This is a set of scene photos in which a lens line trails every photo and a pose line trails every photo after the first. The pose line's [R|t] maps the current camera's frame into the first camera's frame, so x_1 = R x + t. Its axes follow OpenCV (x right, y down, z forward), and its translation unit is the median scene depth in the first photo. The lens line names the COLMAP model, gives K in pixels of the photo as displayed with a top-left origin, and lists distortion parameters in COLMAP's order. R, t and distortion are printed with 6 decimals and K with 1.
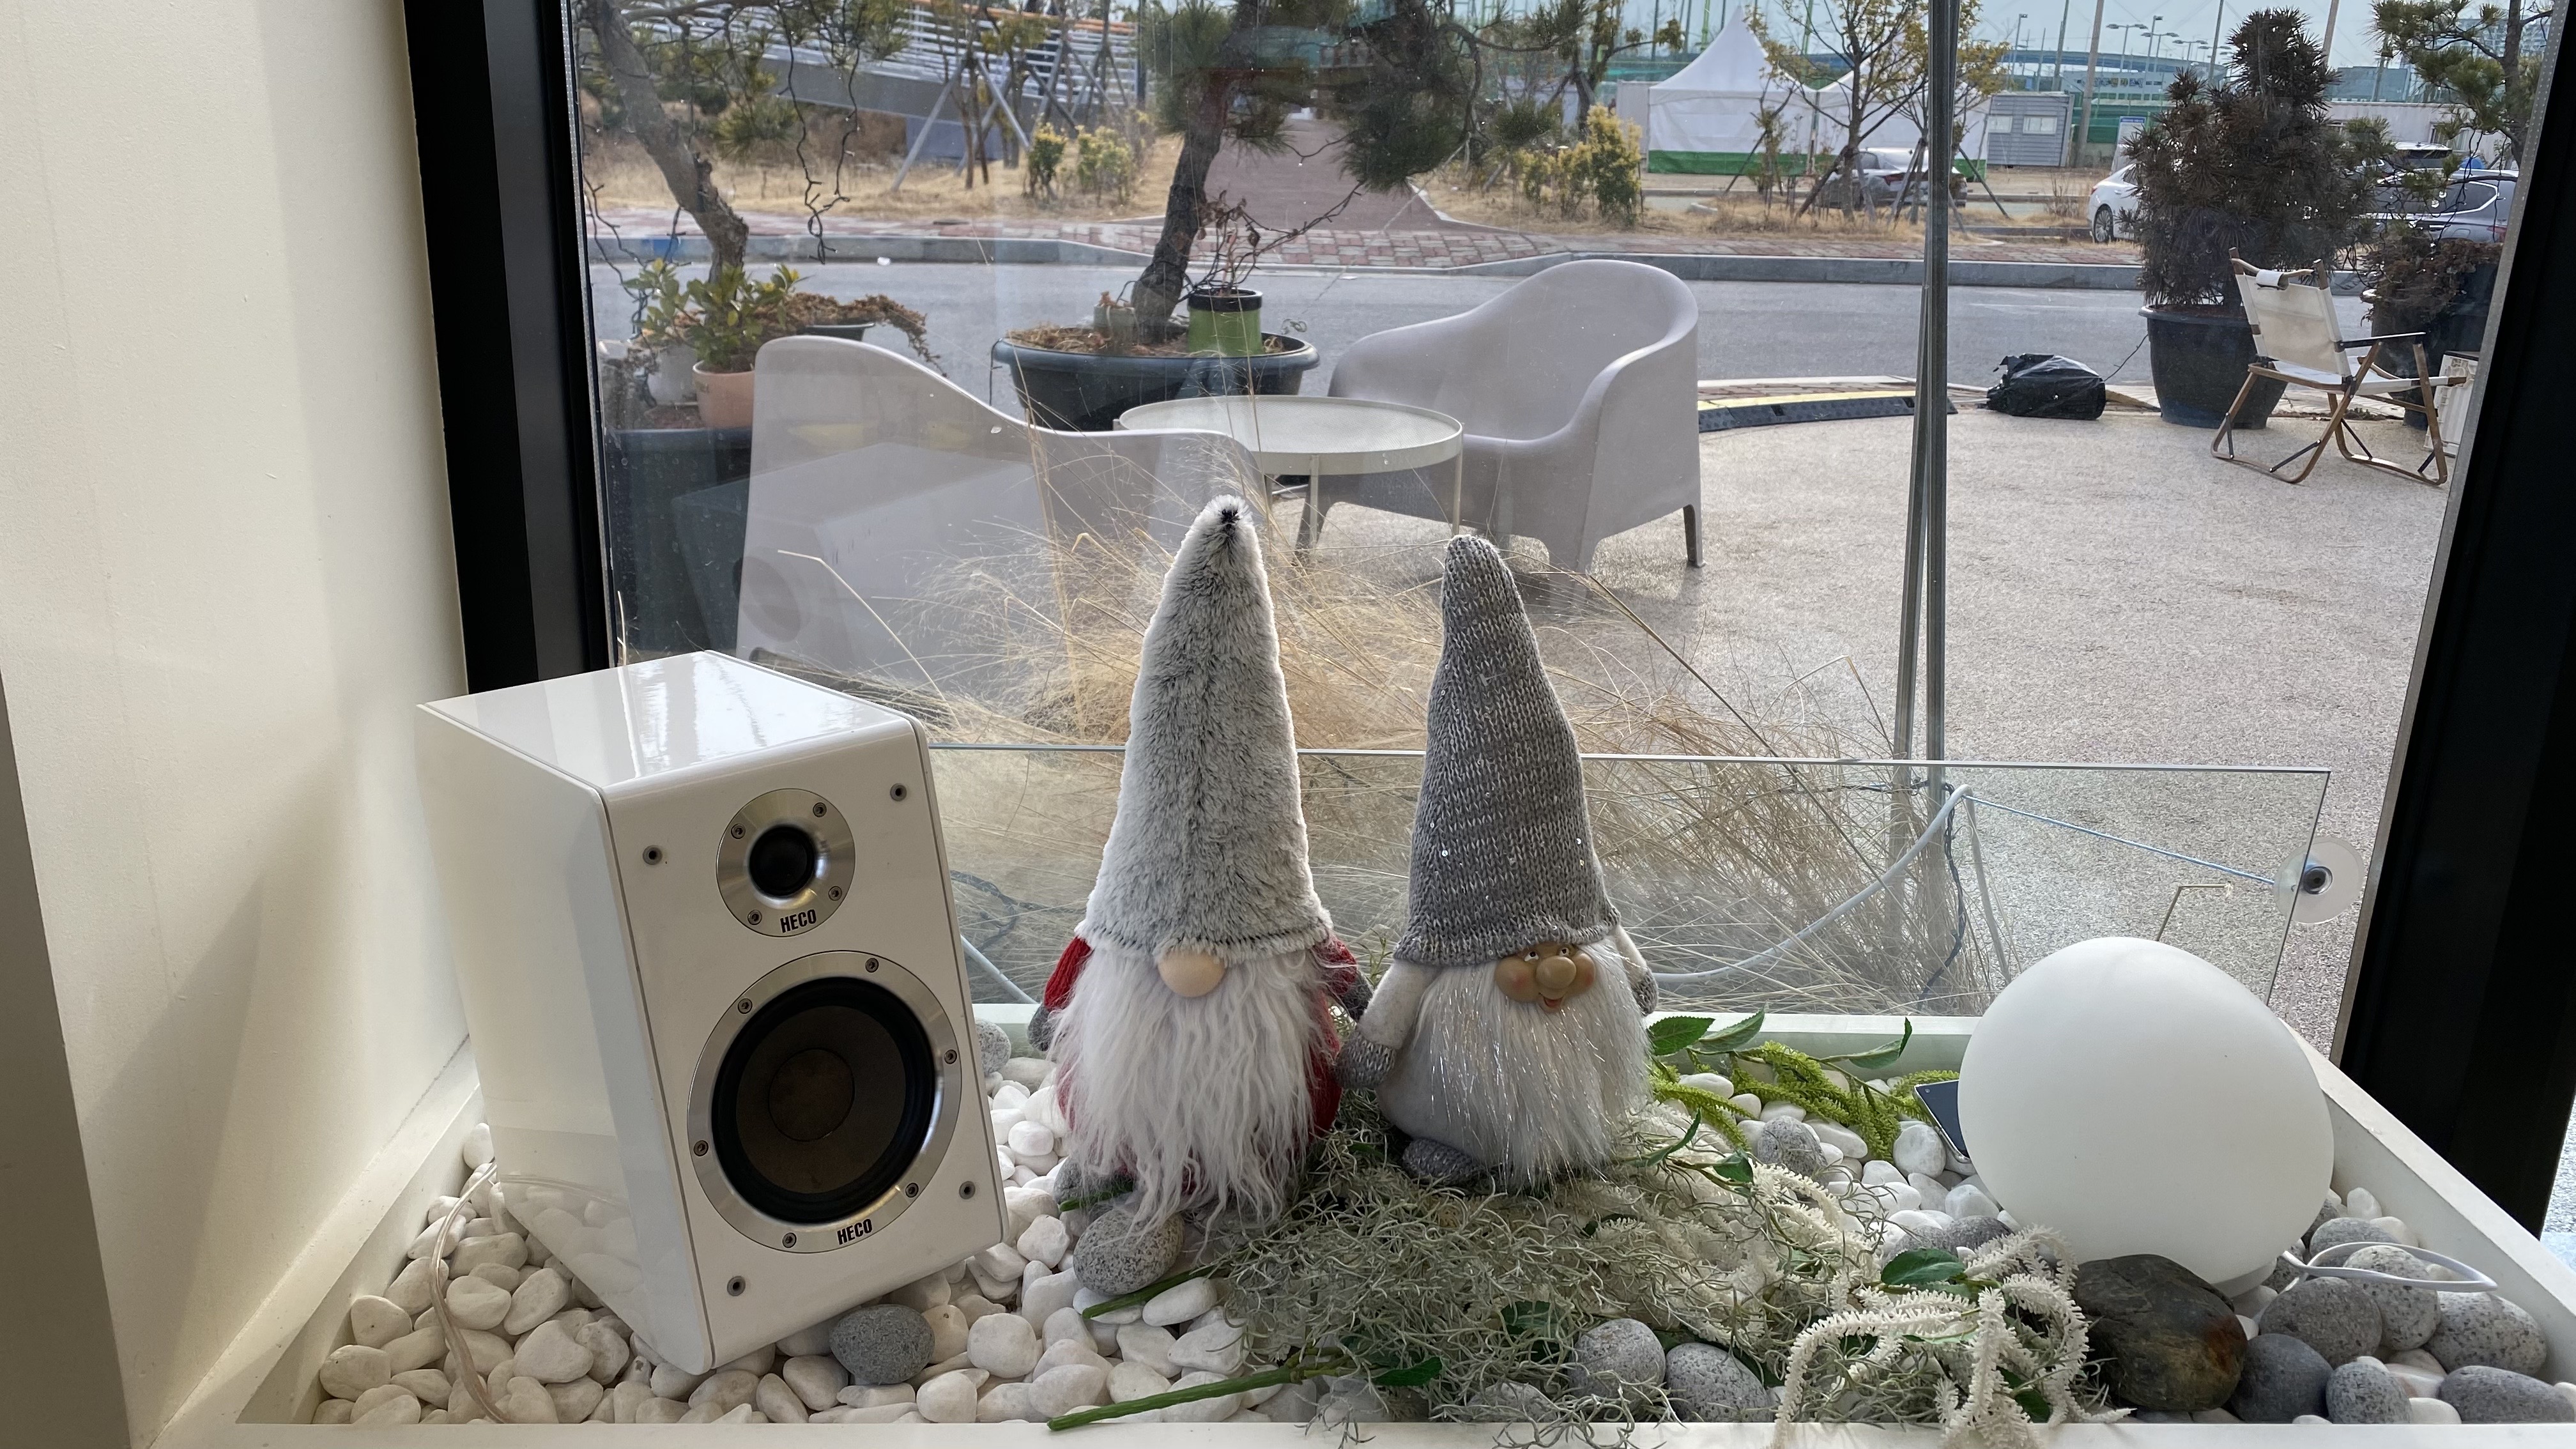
lens RADIAL K [[1944.2, 0, 1279.0], [0, 1944.2, 726.4], [0, 0, 1]] dist [0.003219, -0.007116]
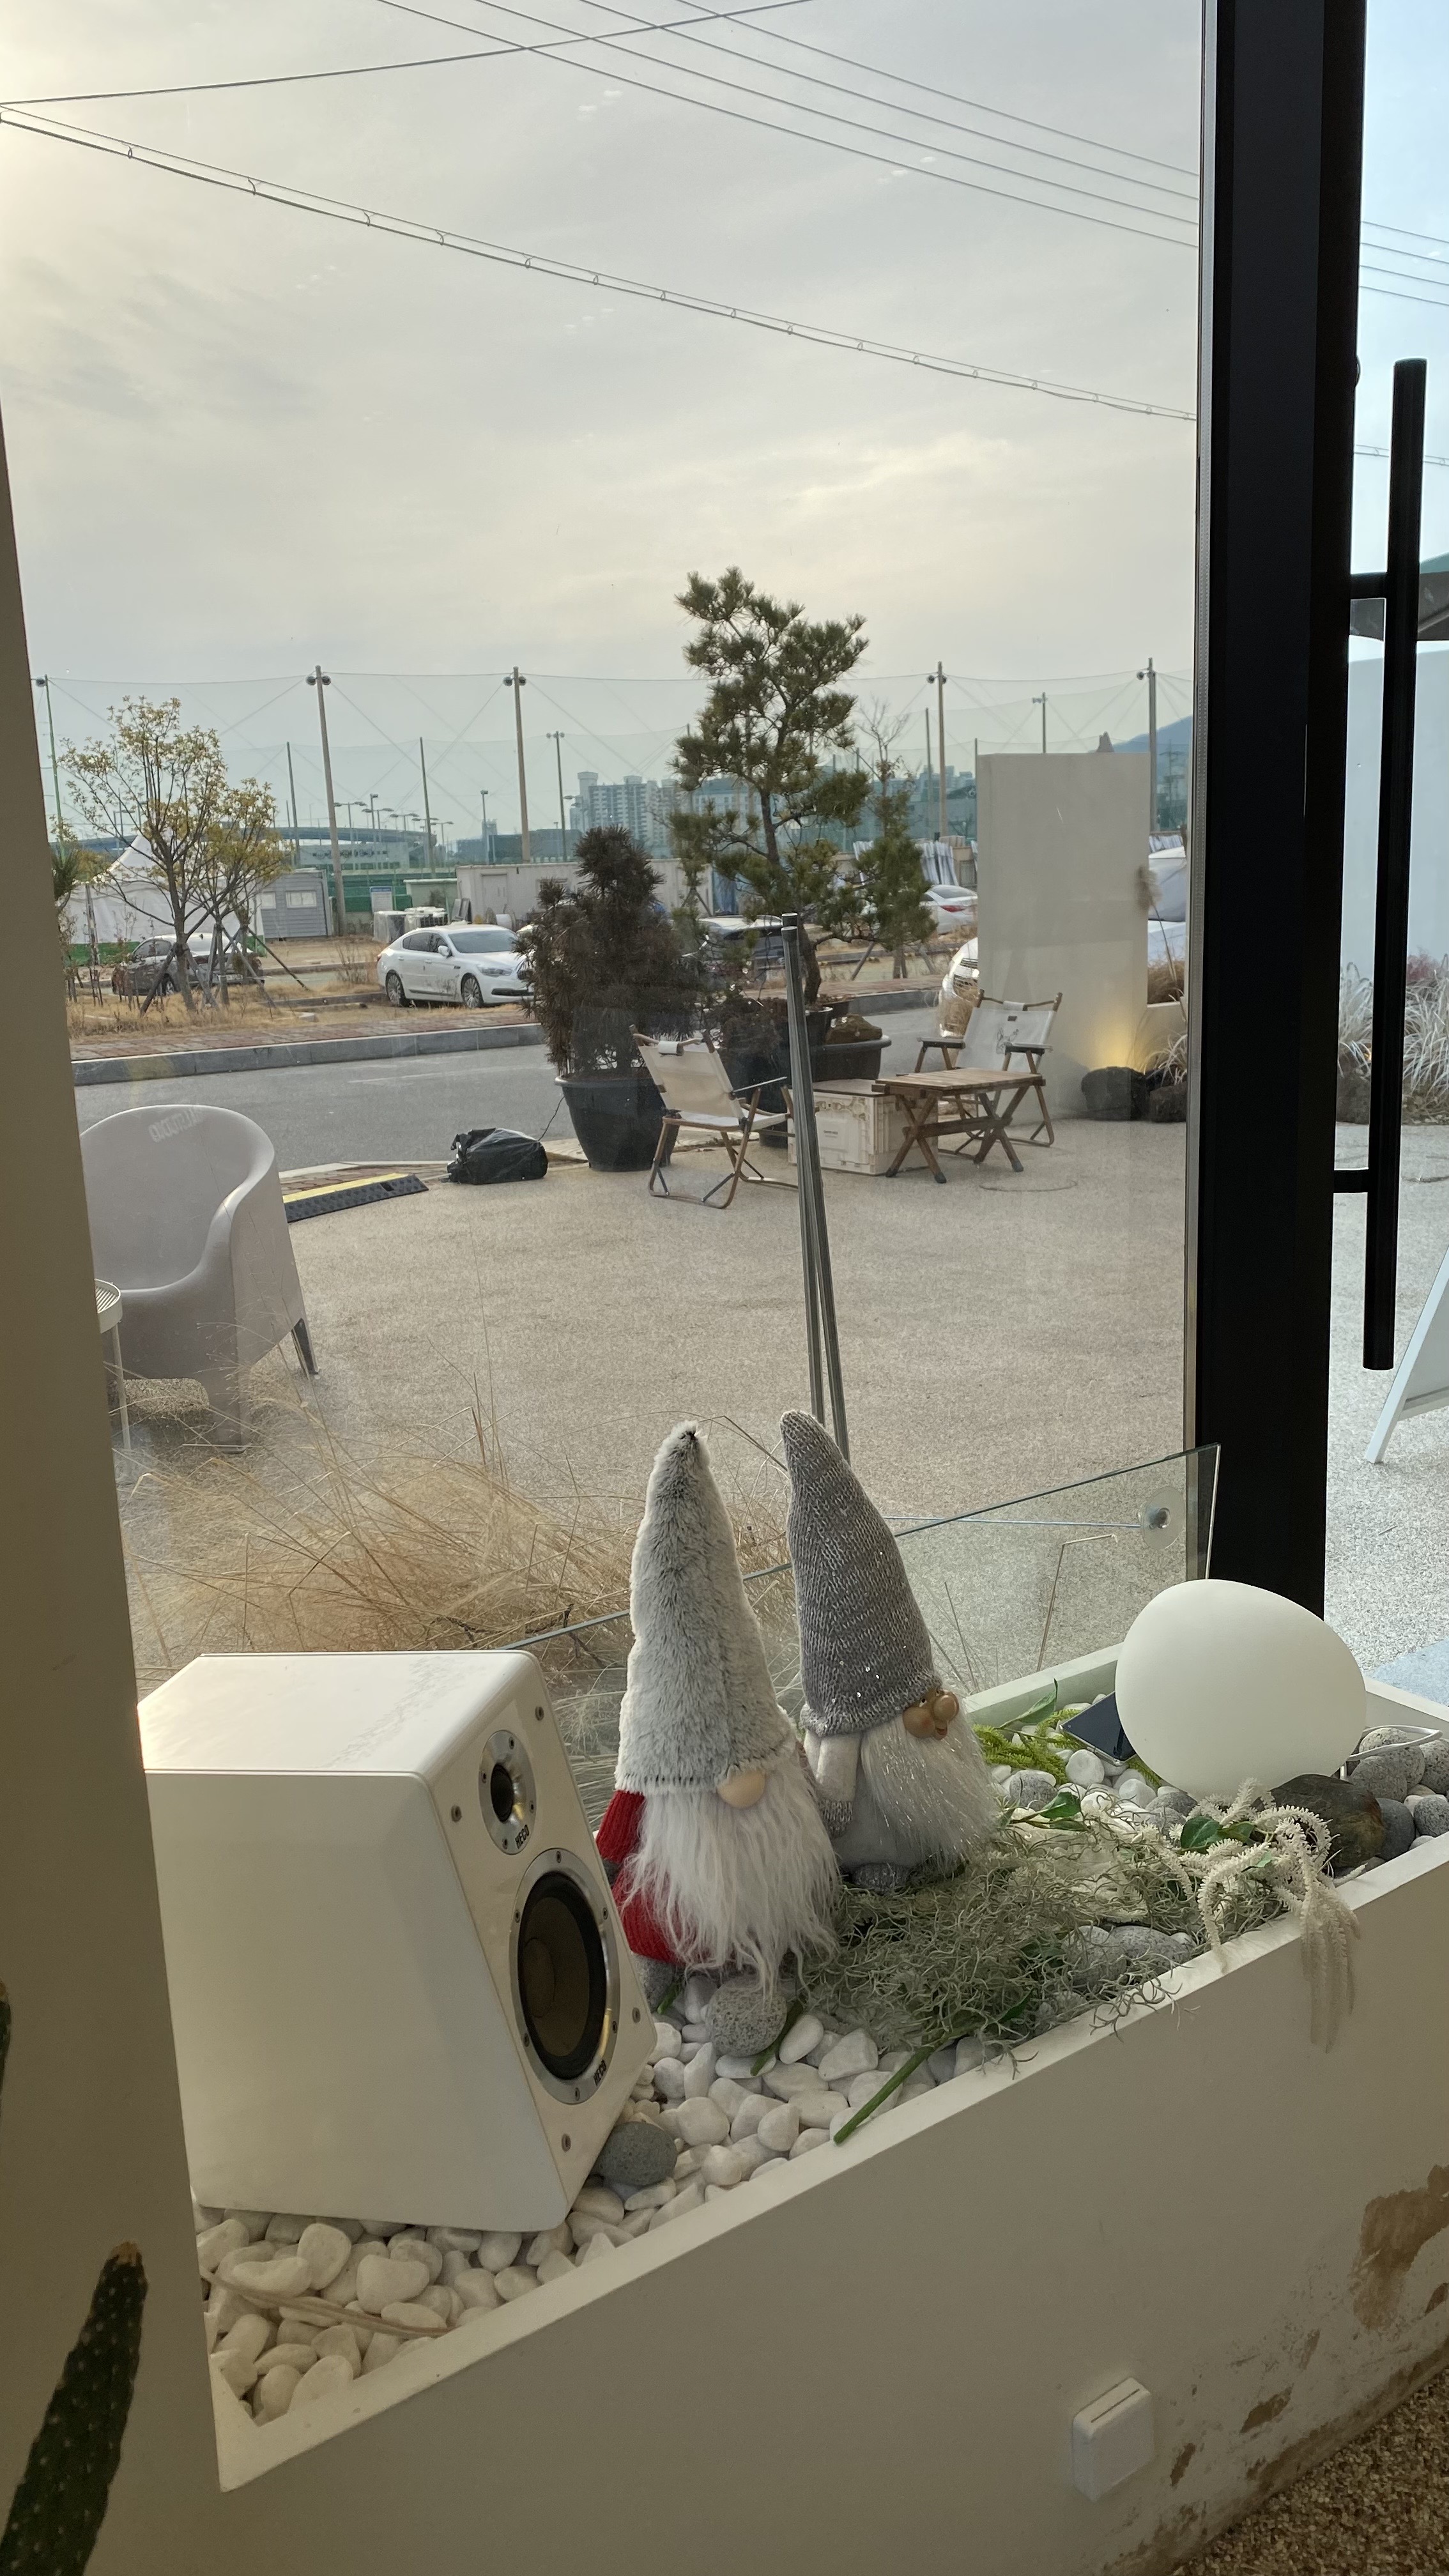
lens RADIAL K [[1944.2, 0, 757.1], [0, 1944.2, 1283.4], [0, 0, 1]] dist [0.003219, -0.007116]
pose [[0.832131, -0.169623, 0.528001, -0.105027], [0.226396, 0.973032, -0.044209, -0.022374], [-0.506263, 0.156325, 0.848092, -0.025809]]
